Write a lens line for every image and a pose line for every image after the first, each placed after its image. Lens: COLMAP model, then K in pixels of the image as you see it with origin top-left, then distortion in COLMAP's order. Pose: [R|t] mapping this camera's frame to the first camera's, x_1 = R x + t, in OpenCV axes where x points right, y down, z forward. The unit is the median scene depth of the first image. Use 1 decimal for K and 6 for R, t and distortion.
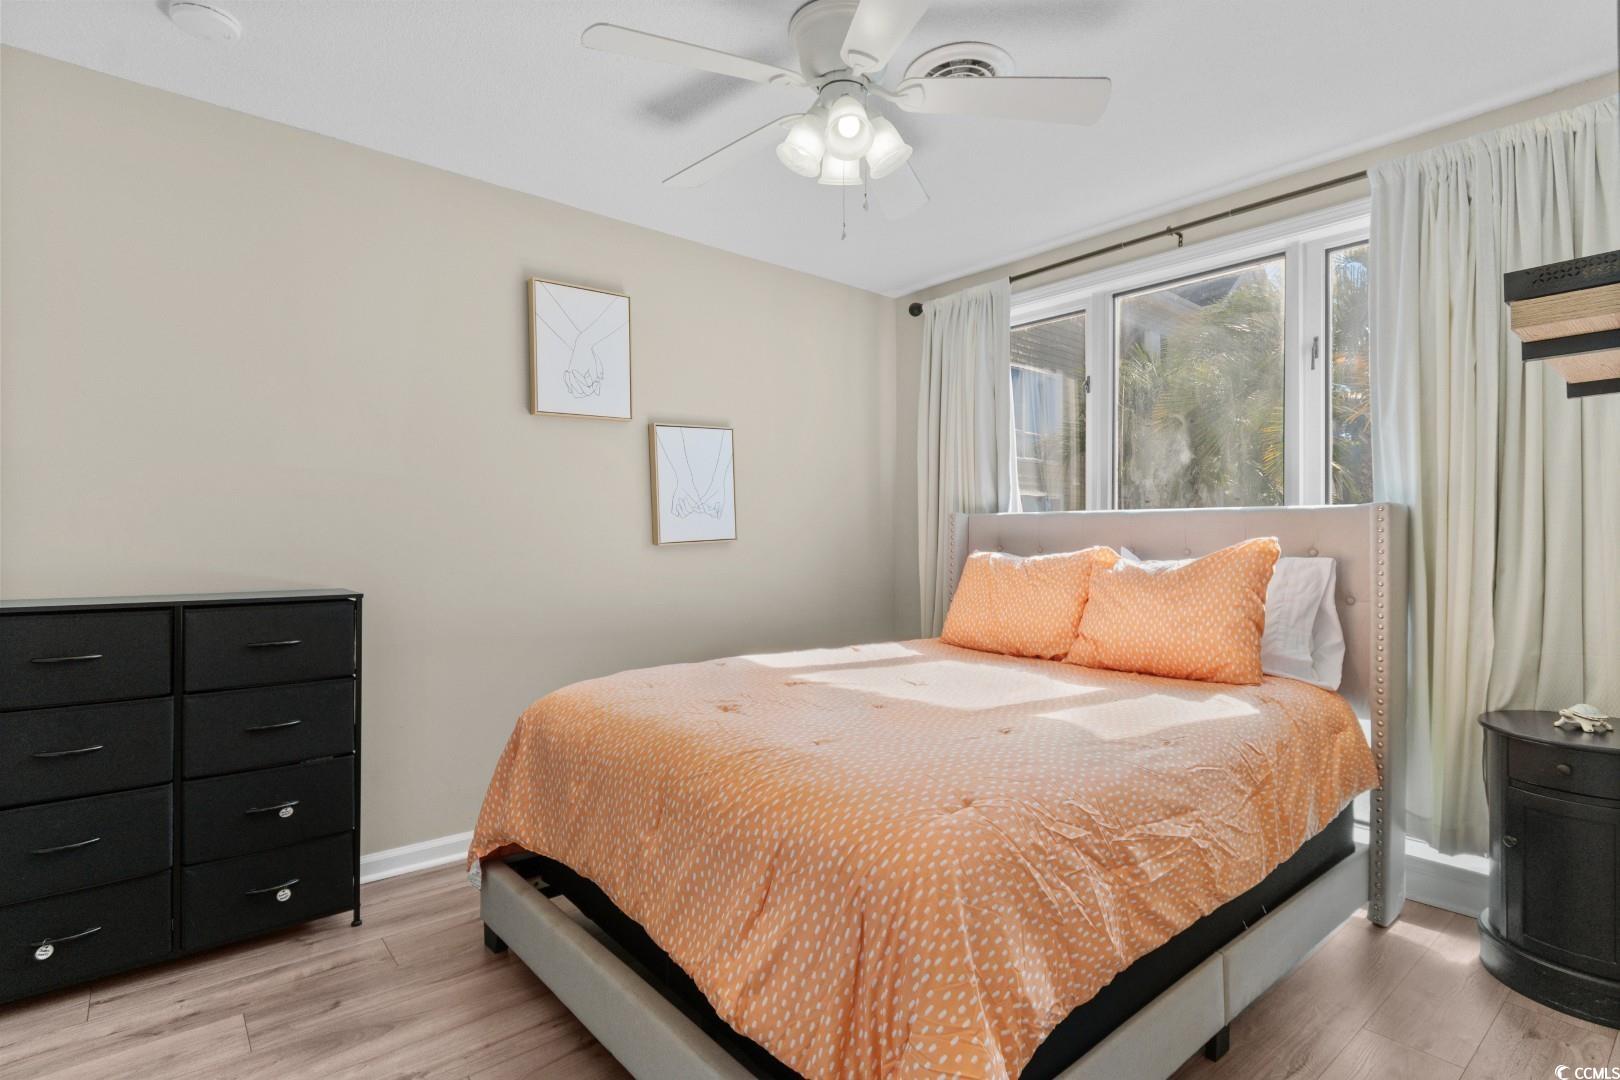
lens RADIAL K [[803.0, 0, 810.0], [0, 803.0, 540.0], [0, 0, 1]] dist [0.000908, 0.000076]
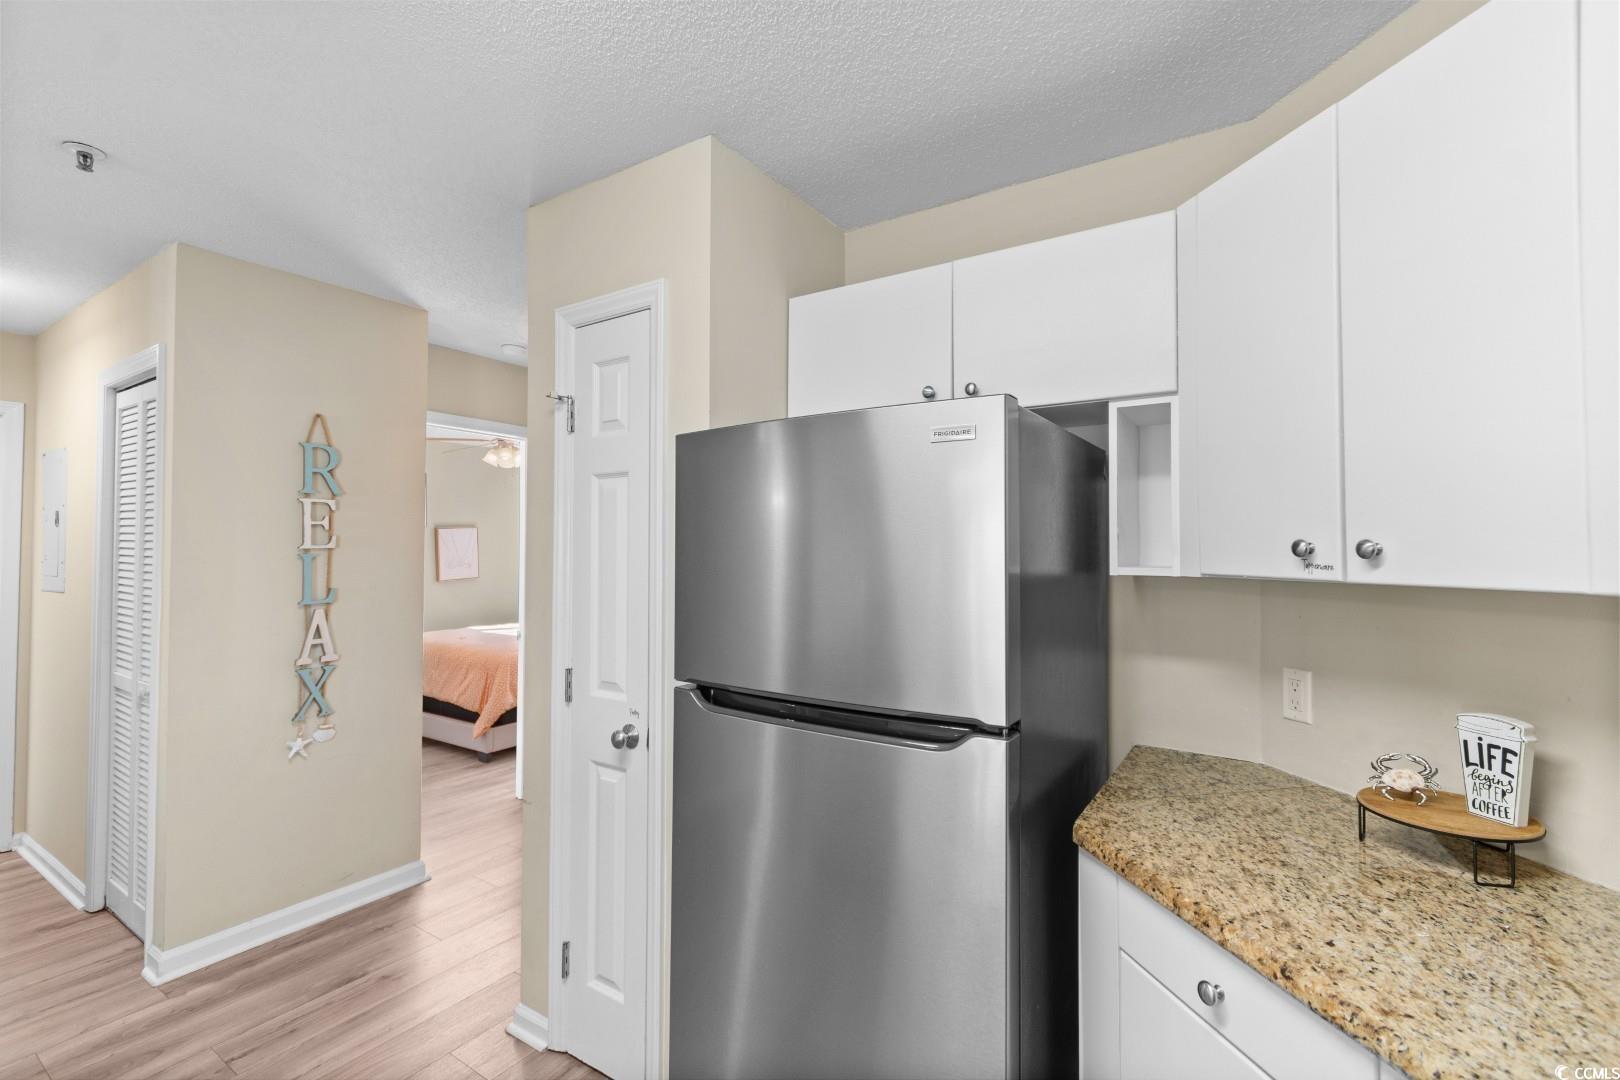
lens RADIAL K [[721.9, 0, 810.0], [0, 721.9, 540.0], [0, 0, 1]] dist [0.000735, 0.000022]
pose [[0.959006, 0.009551, 0.283225, 0.236339], [-0.004463, 0.999817, -0.018606, -0.079051], [-0.283351, 0.016580, 0.958873, -1.247508]]
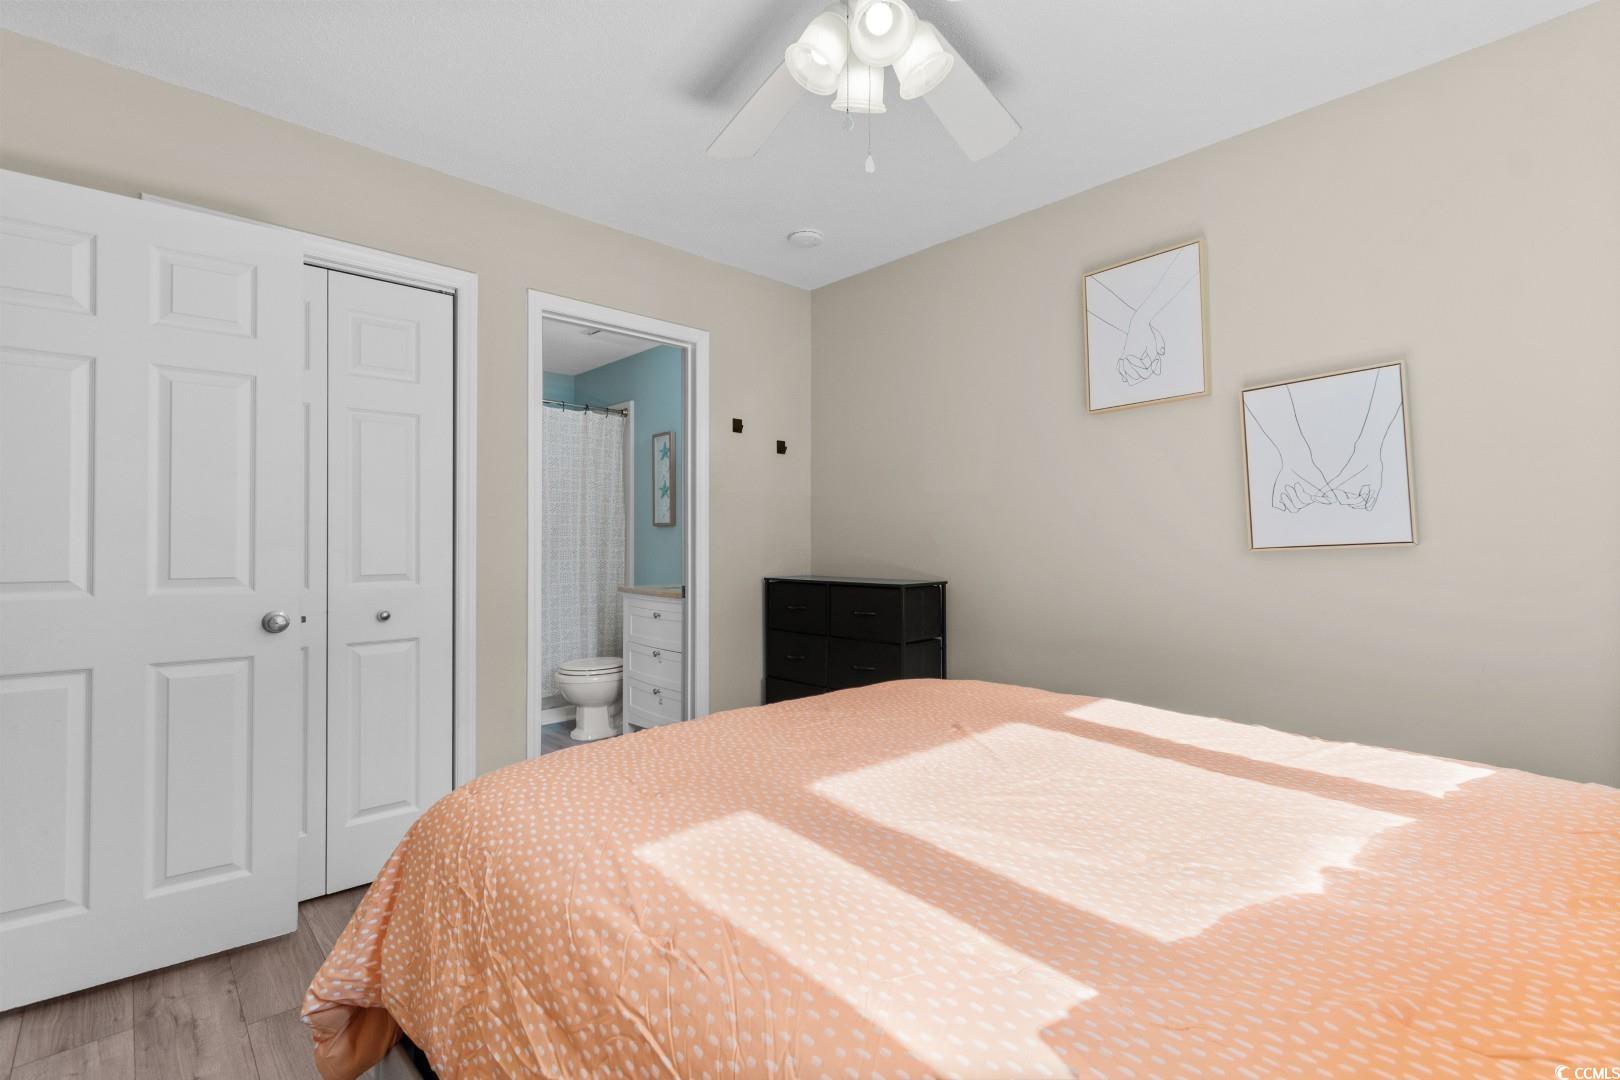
lens RADIAL K [[721.9, 0, 810.0], [0, 721.9, 540.0], [0, 0, 1]] dist [0.000735, 0.000022]
pose [[0.033626, 0.005398, -0.999420, 0.501287], [0.000800, 0.999985, 0.005428, -0.006912], [0.999434, -0.000982, 0.033621, 0.597801]]
